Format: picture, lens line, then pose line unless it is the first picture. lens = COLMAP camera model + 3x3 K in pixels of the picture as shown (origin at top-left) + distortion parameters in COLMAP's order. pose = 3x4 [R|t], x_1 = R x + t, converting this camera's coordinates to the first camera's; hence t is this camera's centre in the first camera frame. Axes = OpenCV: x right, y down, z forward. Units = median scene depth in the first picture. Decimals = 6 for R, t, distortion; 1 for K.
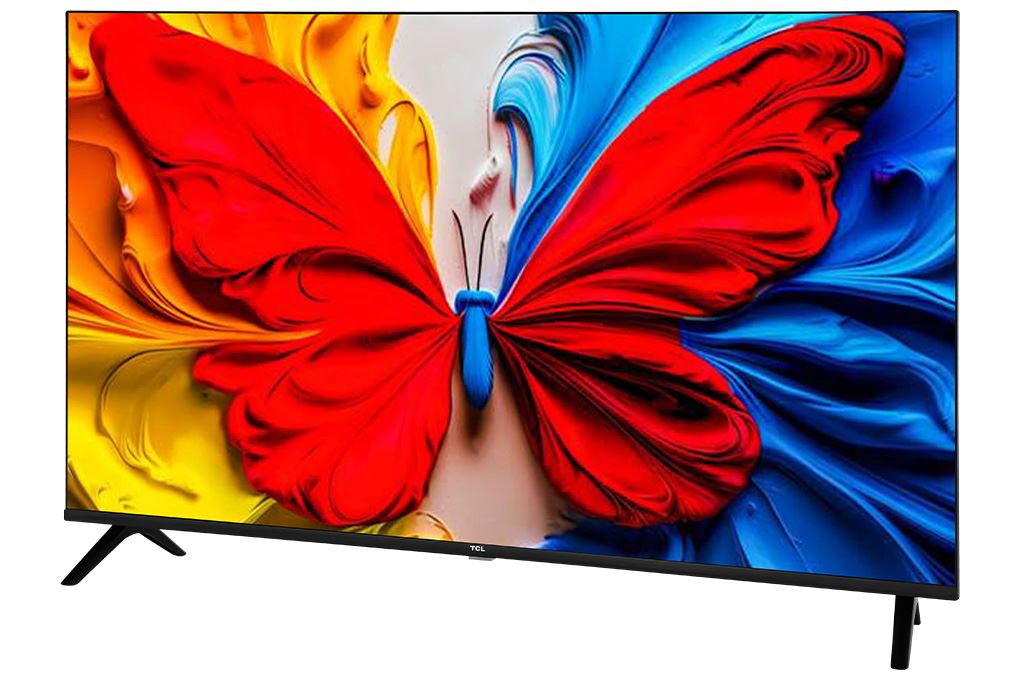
lens RADIAL K [[2059.5, 0, 510.1], [0, 2059.5, 341.5], [0, 0, 1]] dist [0.000744, 0.000000]
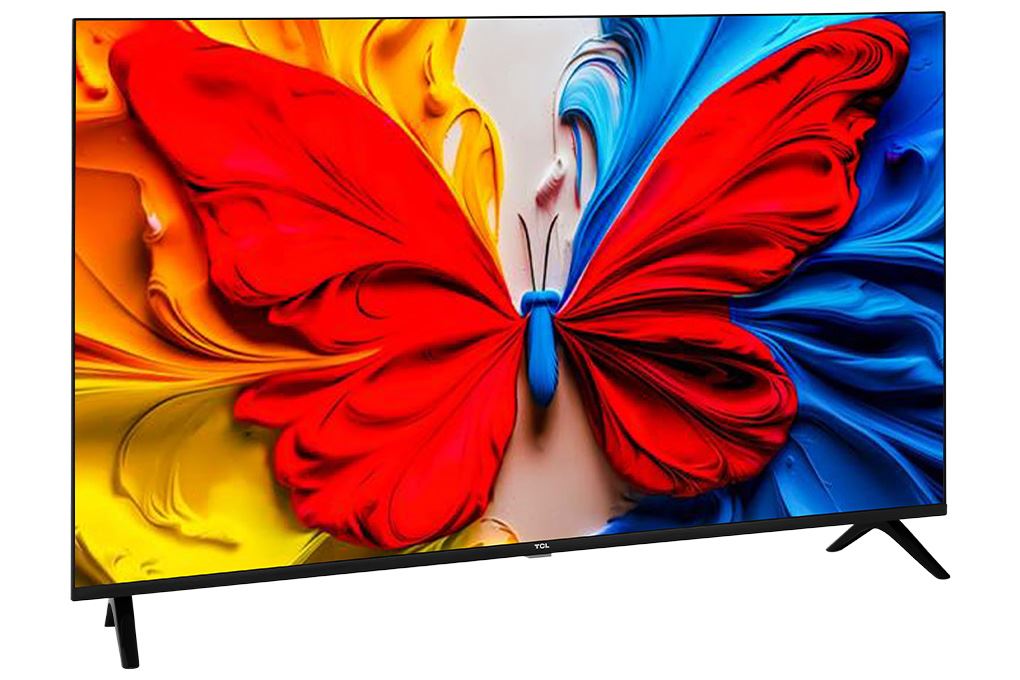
lens RADIAL K [[2059.5, 0, 509.9], [0, 2059.5, 338.1], [0, 0, 1]] dist [0.000744, 0.000000]
pose [[0.784746, -0.095243, 0.612456, -0.664490], [0.116345, 0.993194, 0.005377, -0.008751], [-0.608800, 0.067037, 0.790486, 0.201808]]
